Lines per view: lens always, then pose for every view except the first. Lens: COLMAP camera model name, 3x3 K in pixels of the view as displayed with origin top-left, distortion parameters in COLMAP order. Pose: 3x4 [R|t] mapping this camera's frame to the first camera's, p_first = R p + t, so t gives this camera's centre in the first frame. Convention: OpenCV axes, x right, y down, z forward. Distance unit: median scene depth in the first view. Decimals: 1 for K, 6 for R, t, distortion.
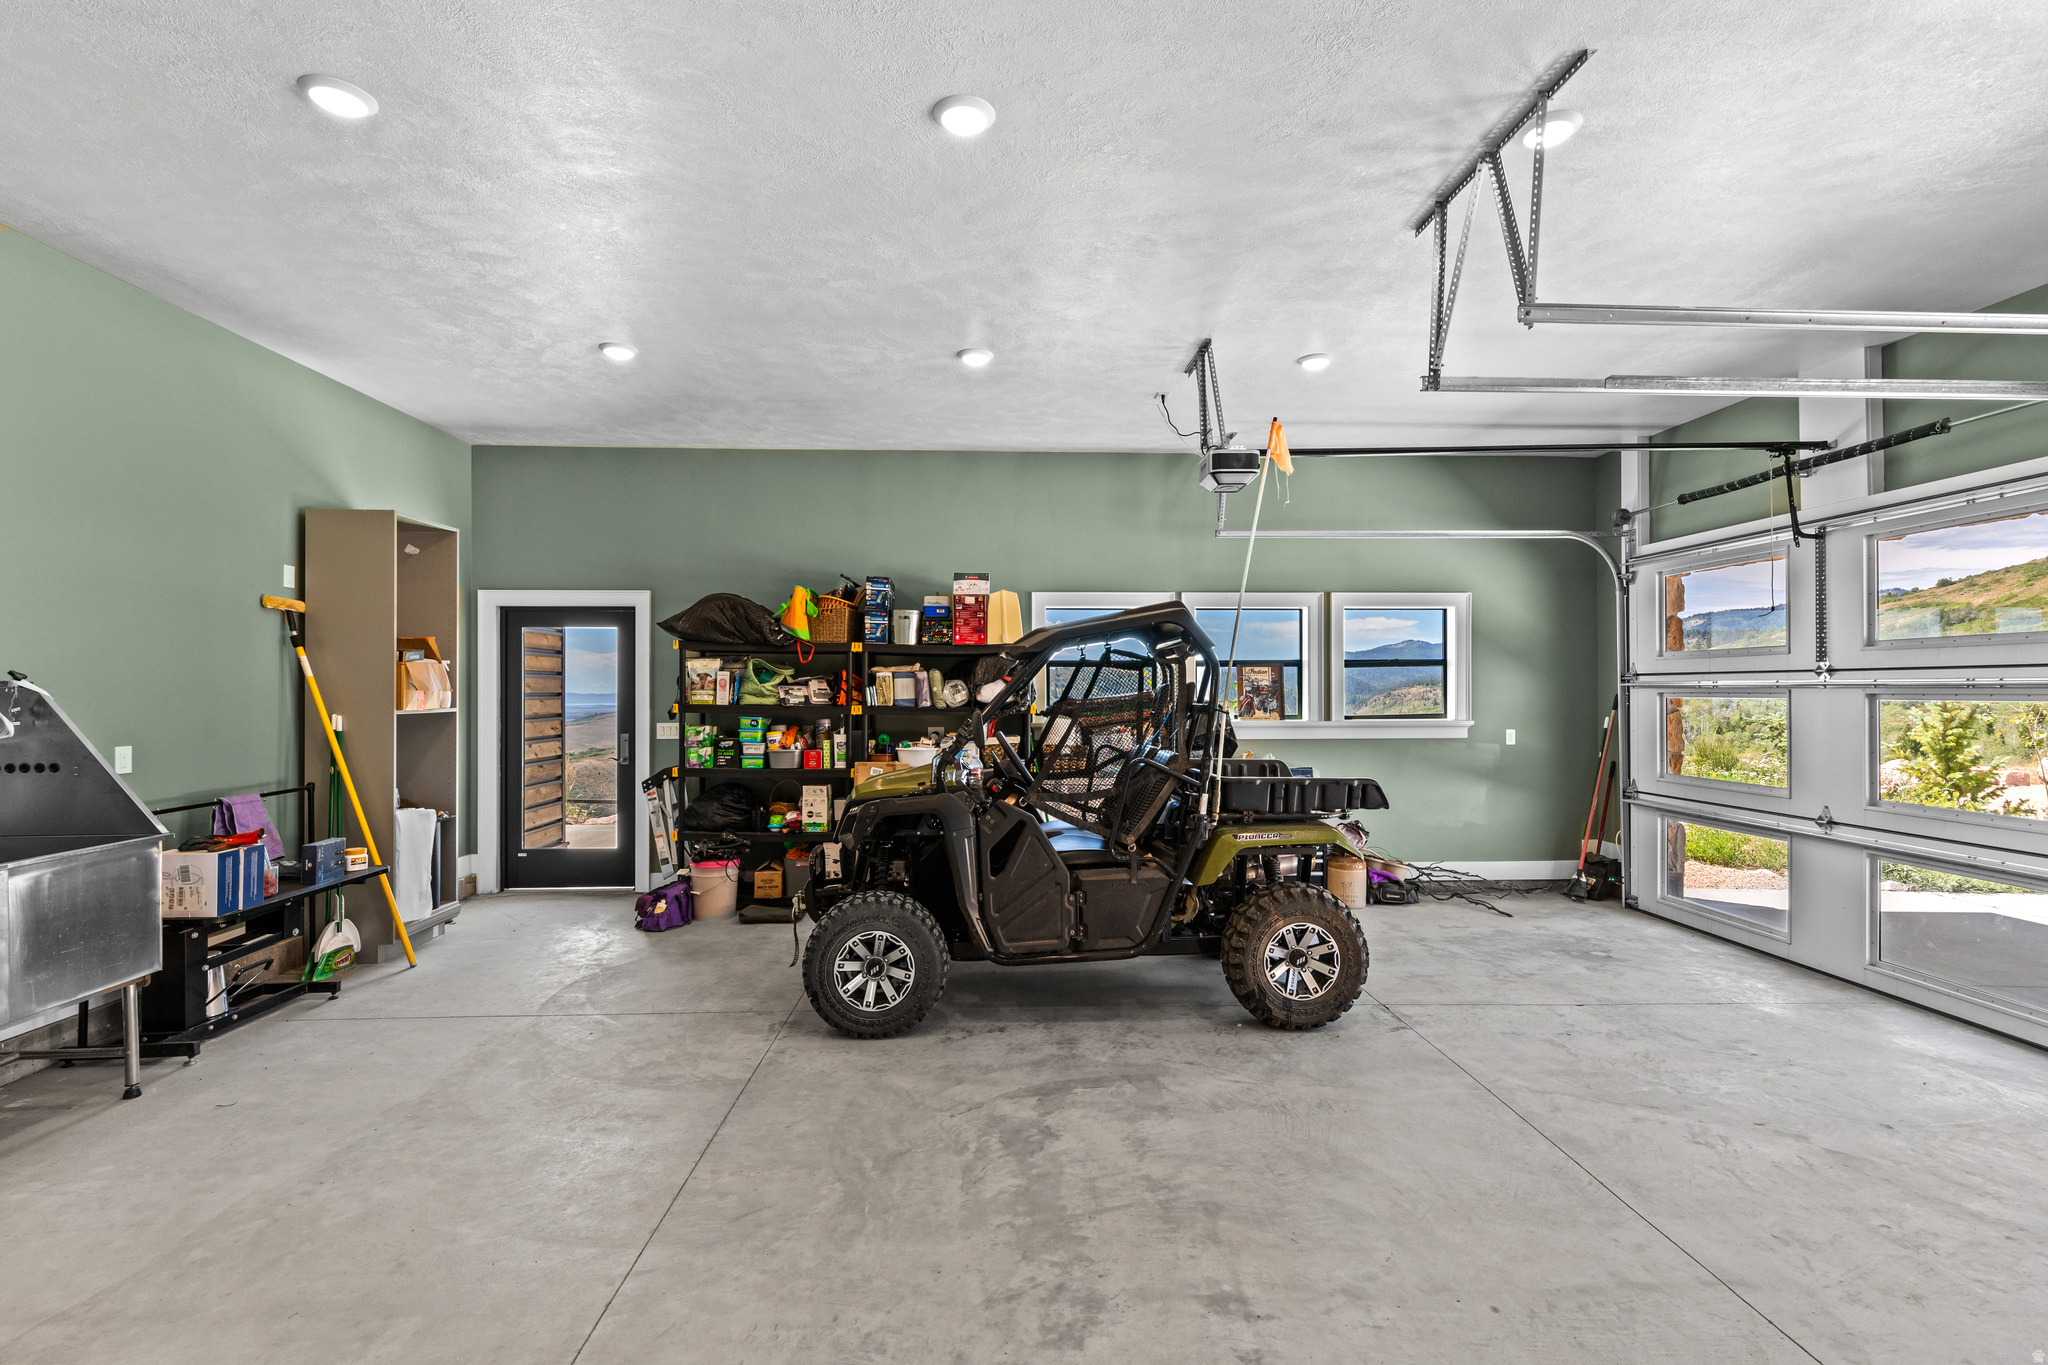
lens RADIAL K [[934.3, 0, 1031.0], [0, 934.3, 682.7], [0, 0, 1]] dist [0.009280, -0.001846]
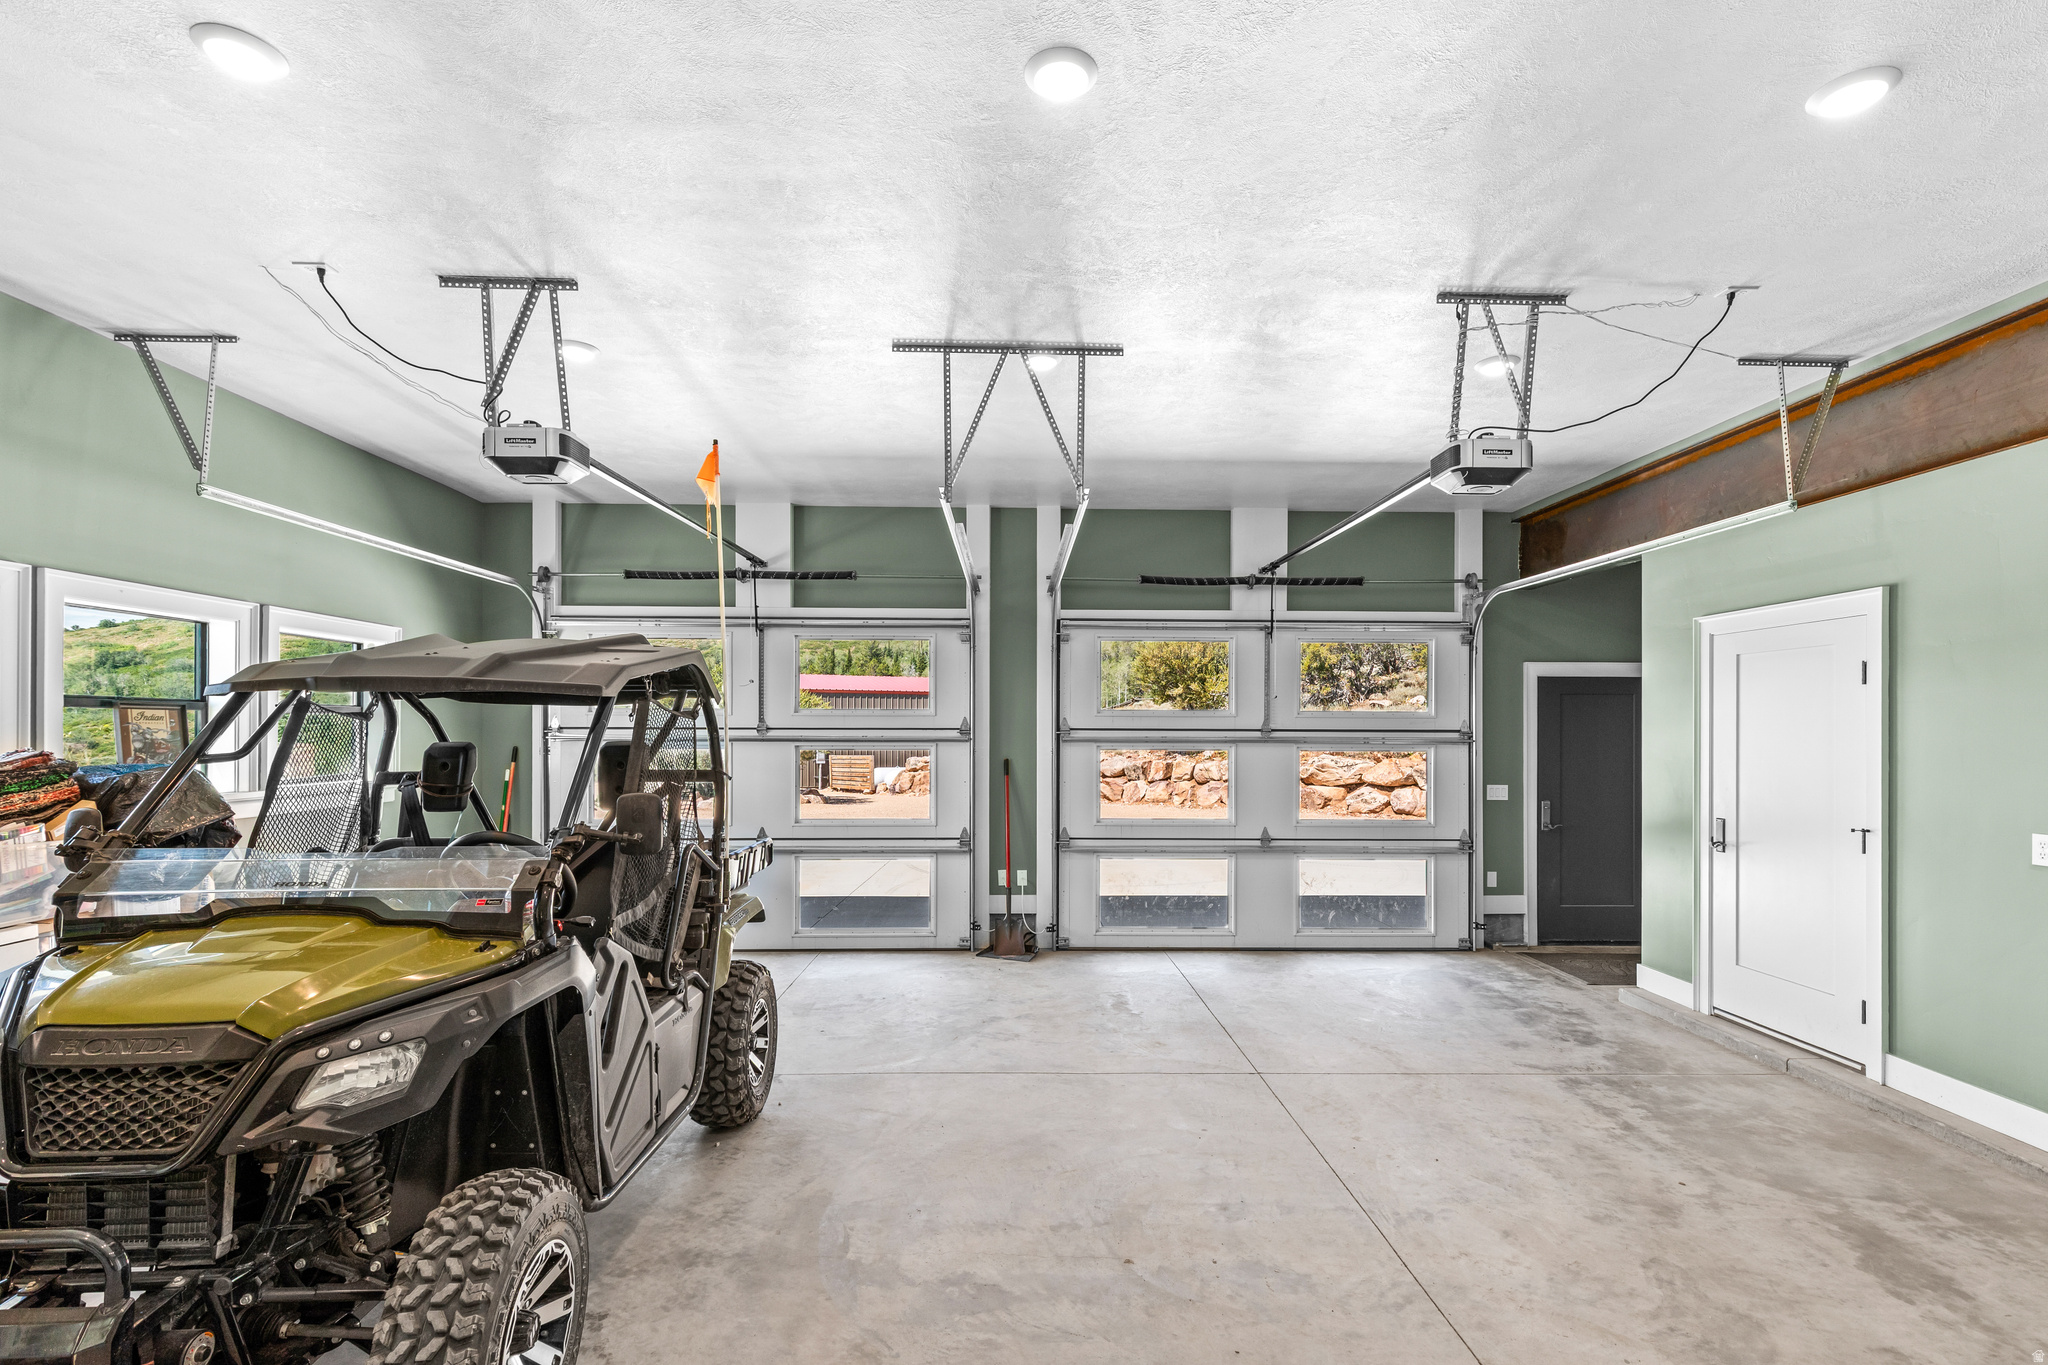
lens RADIAL K [[934.3, 0, 1048.1], [0, 934.3, 740.7], [0, 0, 1]] dist [0.009280, -0.001846]
pose [[0.009226, -0.005164, 0.999944, -0.509410], [-0.010995, 0.999926, 0.005265, -0.007906], [-0.999897, -0.011043, 0.009168, 0.564243]]
